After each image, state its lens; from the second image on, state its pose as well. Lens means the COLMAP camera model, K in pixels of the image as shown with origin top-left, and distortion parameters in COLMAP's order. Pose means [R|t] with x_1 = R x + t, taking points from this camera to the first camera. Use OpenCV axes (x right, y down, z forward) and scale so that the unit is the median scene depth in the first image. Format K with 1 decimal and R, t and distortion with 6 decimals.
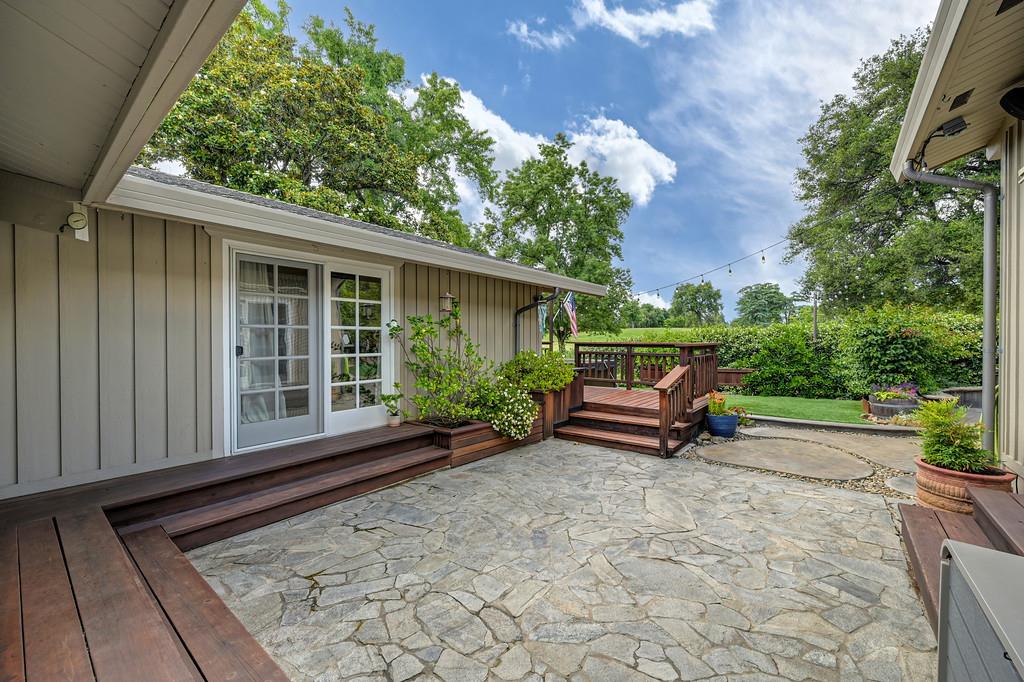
lens RADIAL K [[403.8, 0, 514.0], [0, 403.8, 341.6], [0, 0, 1]] dist [-0.001429, -0.000080]
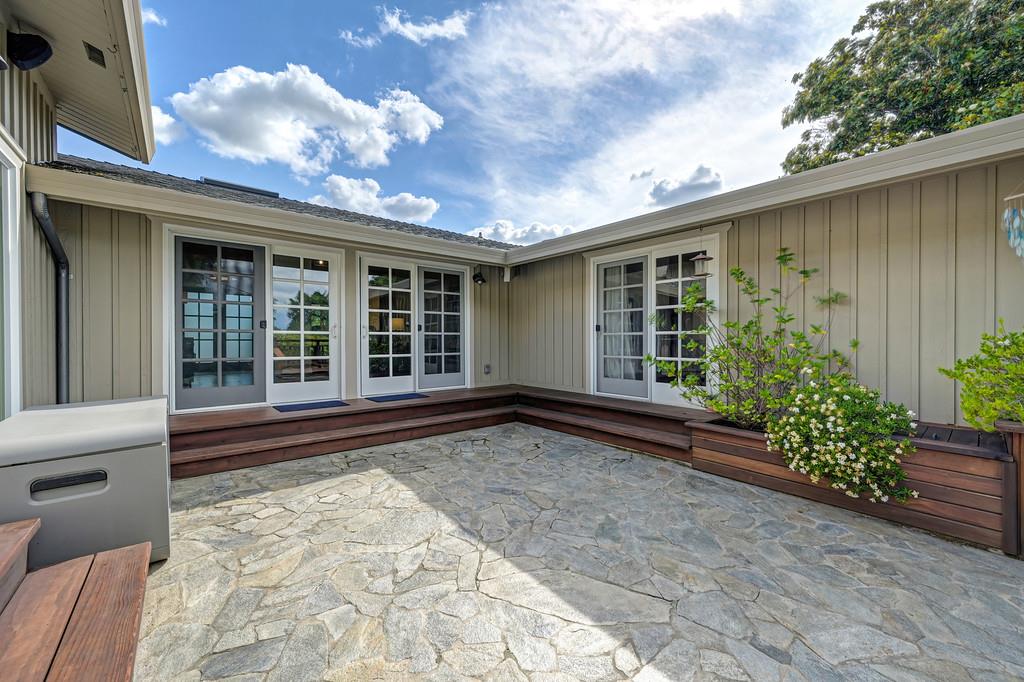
lens RADIAL K [[403.8, 0, 514.0], [0, 403.8, 341.6], [0, 0, 1]] dist [-0.001429, -0.000080]
pose [[-0.198937, 0.004590, -0.980001, 0.895225], [-0.009499, 0.999933, 0.006612, 0.067835], [0.979966, 0.010624, -0.198881, 1.003583]]
